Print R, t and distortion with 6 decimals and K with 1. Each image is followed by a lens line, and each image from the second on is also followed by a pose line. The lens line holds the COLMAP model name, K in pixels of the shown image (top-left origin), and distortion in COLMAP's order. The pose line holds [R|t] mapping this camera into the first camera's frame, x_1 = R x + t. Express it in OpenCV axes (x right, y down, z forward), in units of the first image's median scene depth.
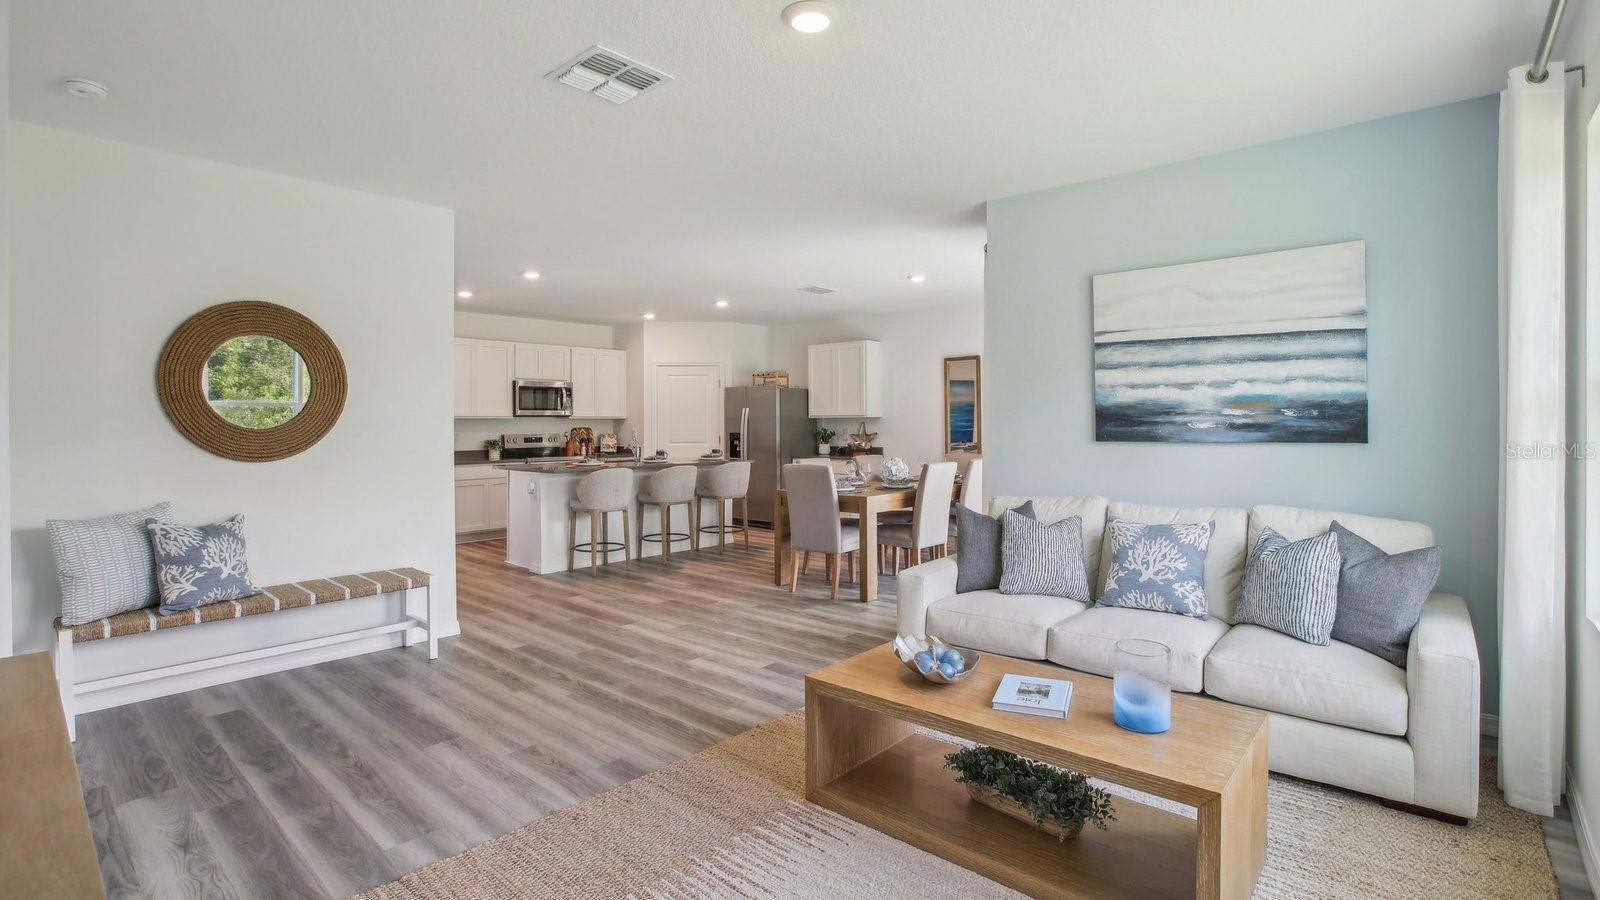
lens RADIAL K [[733.8, 0, 788.7], [0, 733.8, 424.9], [0, 0, 1]] dist [-0.044986, 0.015279]
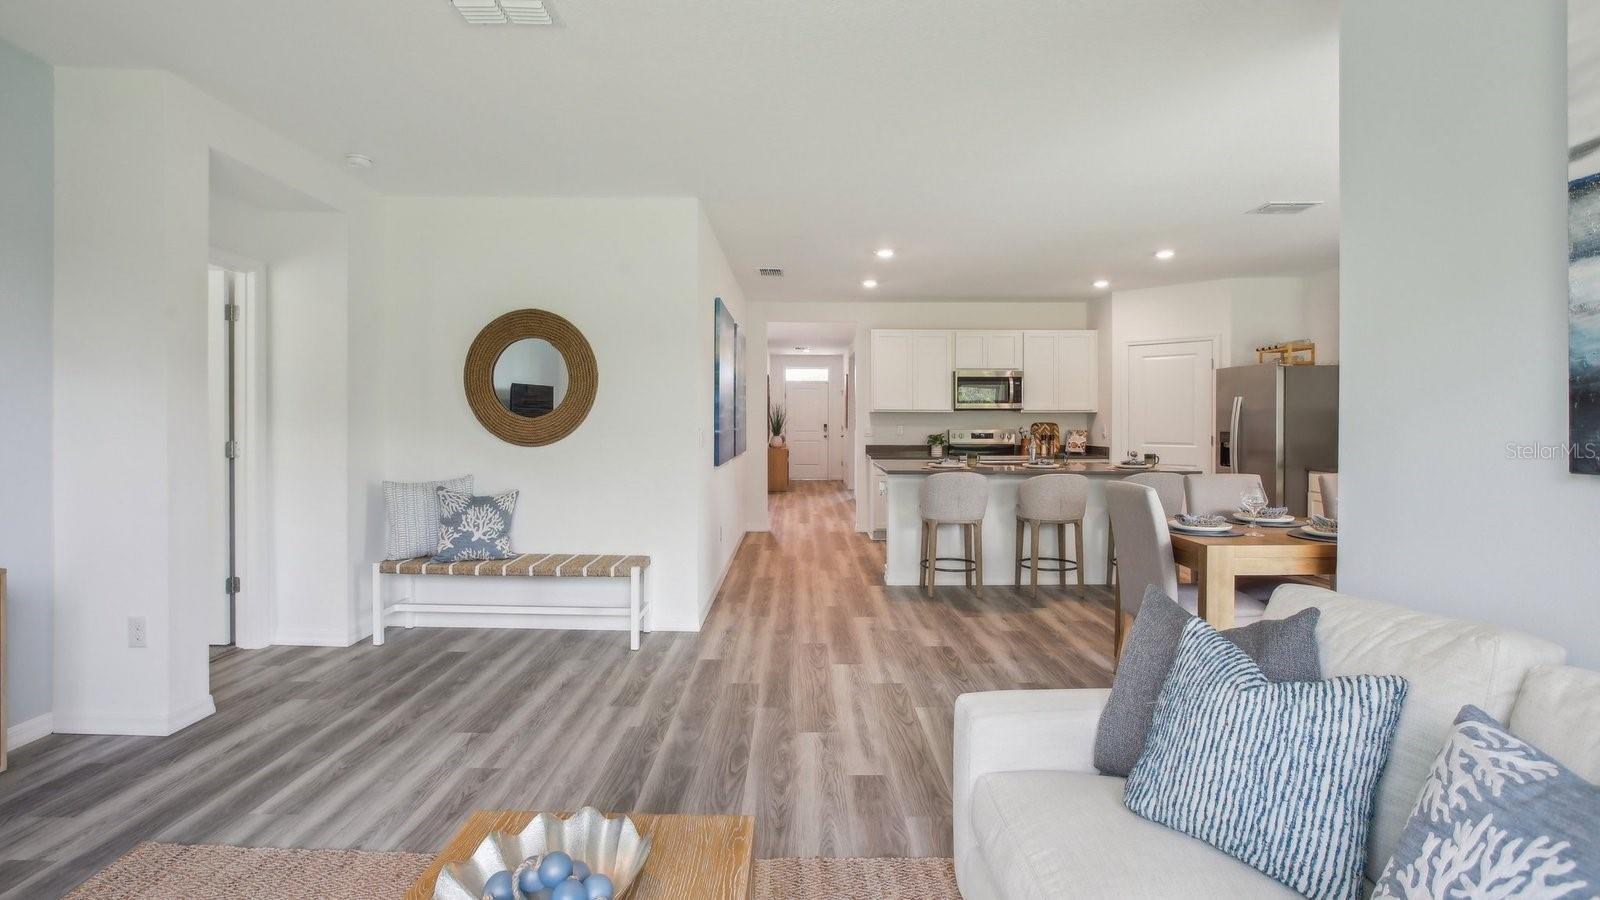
lens RADIAL K [[733.8, 0, 787.3], [0, 733.8, 402.9], [0, 0, 1]] dist [-0.044986, 0.015279]
pose [[0.655958, -0.013007, -0.754685, 0.373878], [-0.005284, 0.999748, -0.021824, 0.001023], [0.754779, 0.018303, 0.655724, 0.436285]]
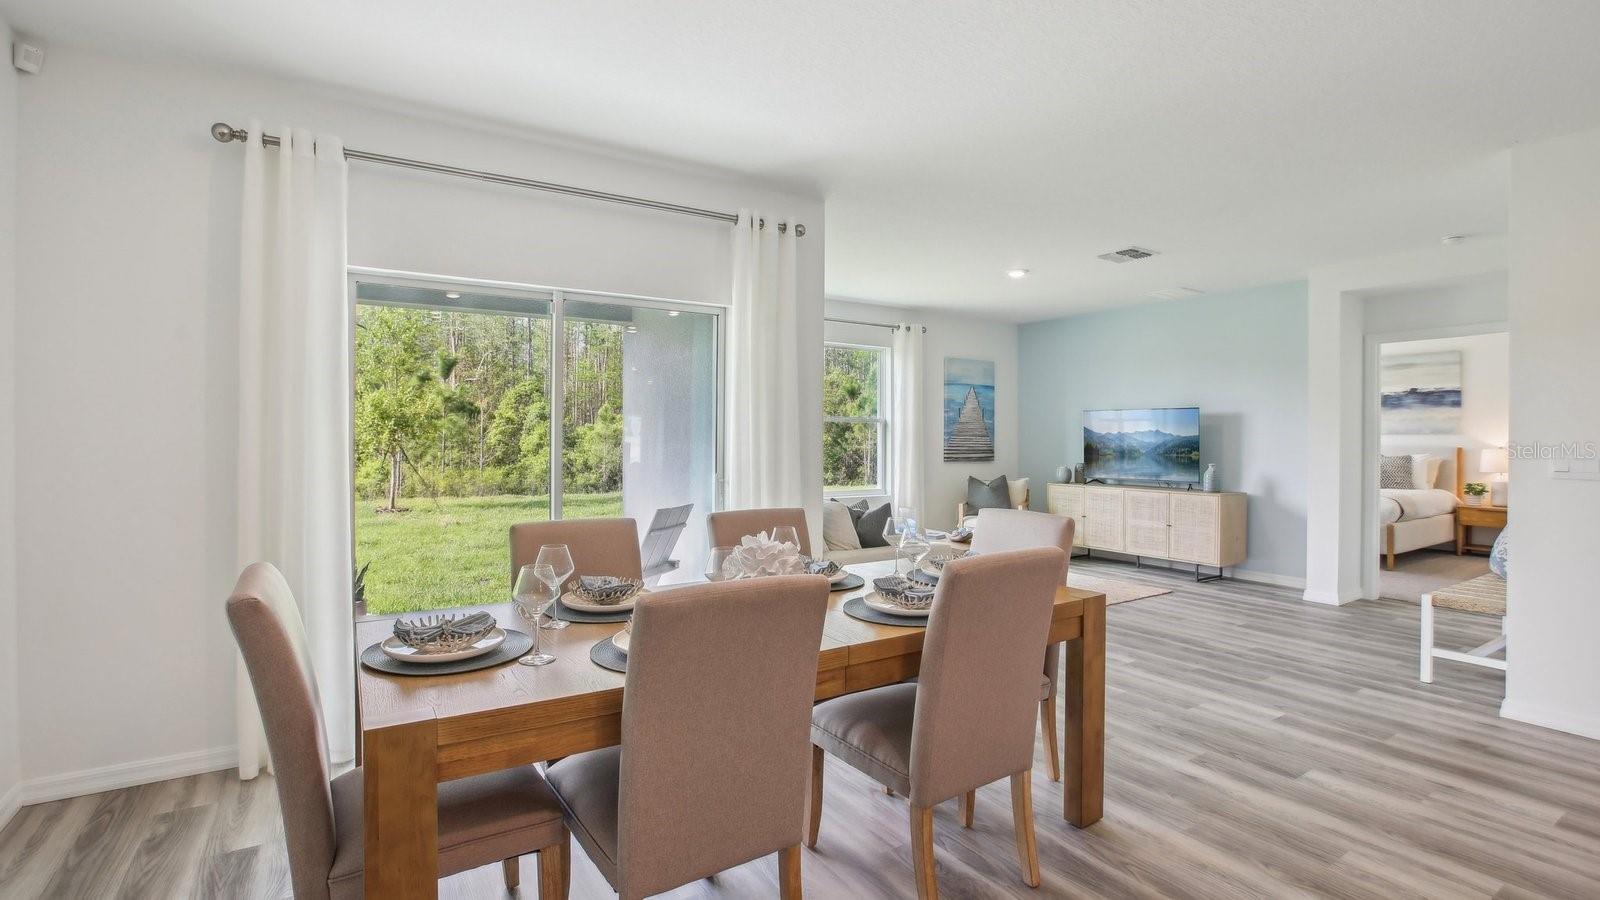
lens RADIAL K [[733.8, 0, 788.5], [0, 733.8, 440.0], [0, 0, 1]] dist [-0.044986, 0.015279]
pose [[-0.961424, 0.000503, 0.275072, 0.049411], [0.002430, 0.999975, 0.006664, -0.002493], [-0.275062, 0.007075, -0.961401, 1.909463]]
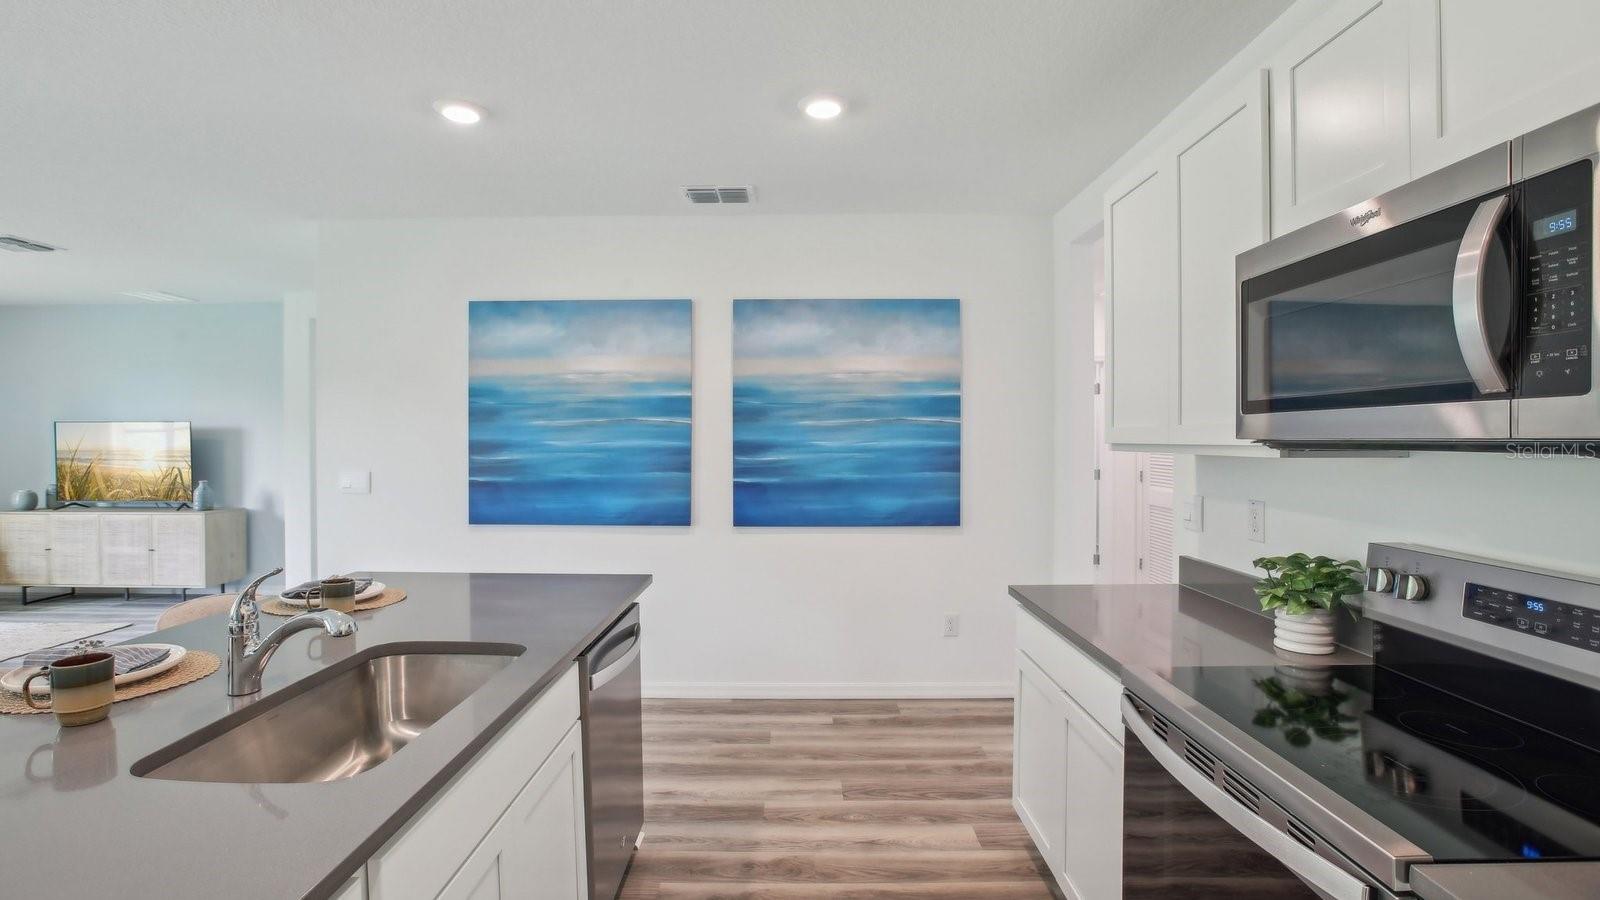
lens RADIAL K [[733.8, 0, 798.2], [0, 733.8, 437.5], [0, 0, 1]] dist [-0.044986, 0.015279]
pose [[-0.751025, 0.003993, -0.660262, -0.317589], [0.001777, 0.999990, 0.004026, -0.028975], [0.660272, 0.001850, -0.751024, 2.067308]]
